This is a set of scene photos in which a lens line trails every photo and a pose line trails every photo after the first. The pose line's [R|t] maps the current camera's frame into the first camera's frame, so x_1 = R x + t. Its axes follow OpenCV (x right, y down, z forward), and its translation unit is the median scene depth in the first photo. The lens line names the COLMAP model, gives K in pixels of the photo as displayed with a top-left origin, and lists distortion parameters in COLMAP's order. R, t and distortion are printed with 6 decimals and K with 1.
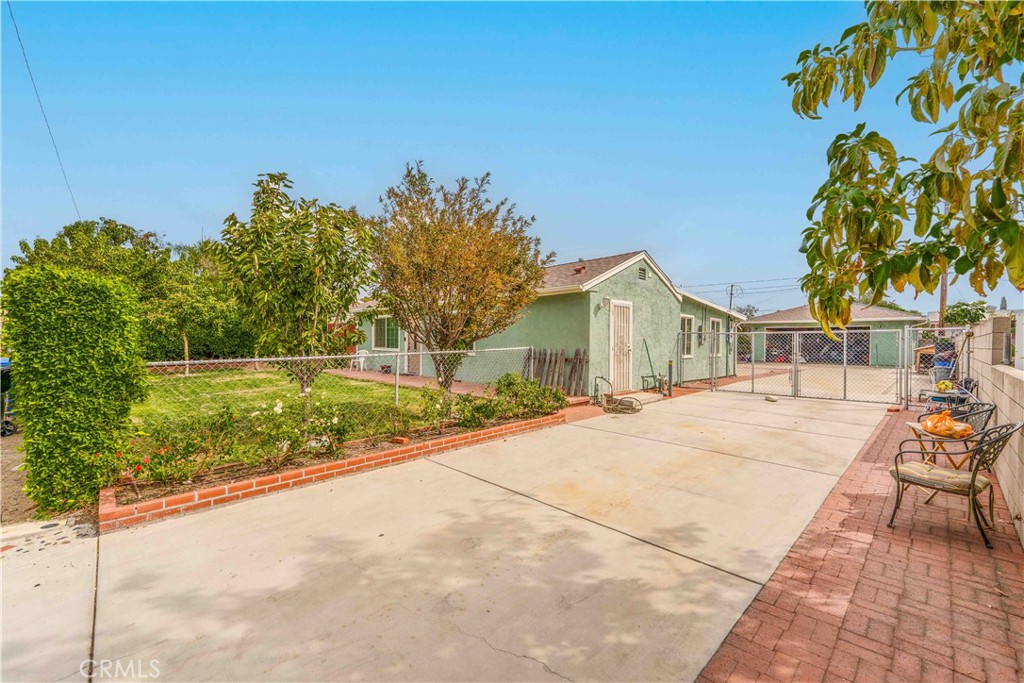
lens RADIAL K [[417.0, 0, 511.5], [0, 417.0, 343.7], [0, 0, 1]] dist [0.002059, -0.001176]
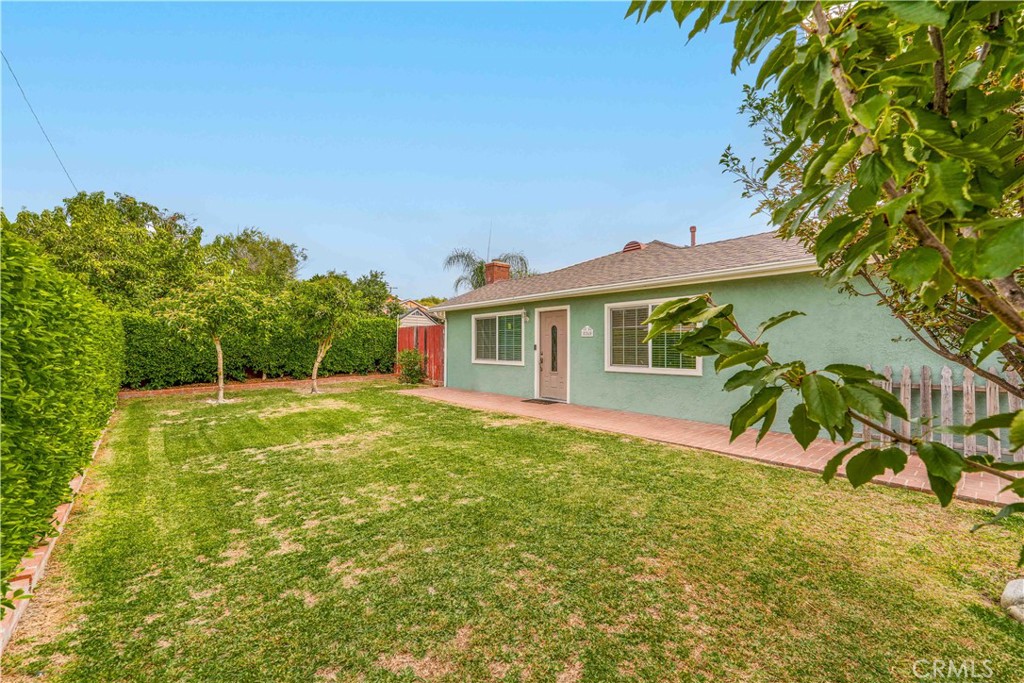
lens RADIAL K [[417.0, 0, 514.2], [0, 417.0, 342.0], [0, 0, 1]] dist [0.002059, -0.001176]
pose [[0.998908, -0.004356, -0.046511, -0.244877], [0.003413, 0.999787, -0.020340, -0.005941], [0.046589, 0.020159, 0.998711, 0.311063]]
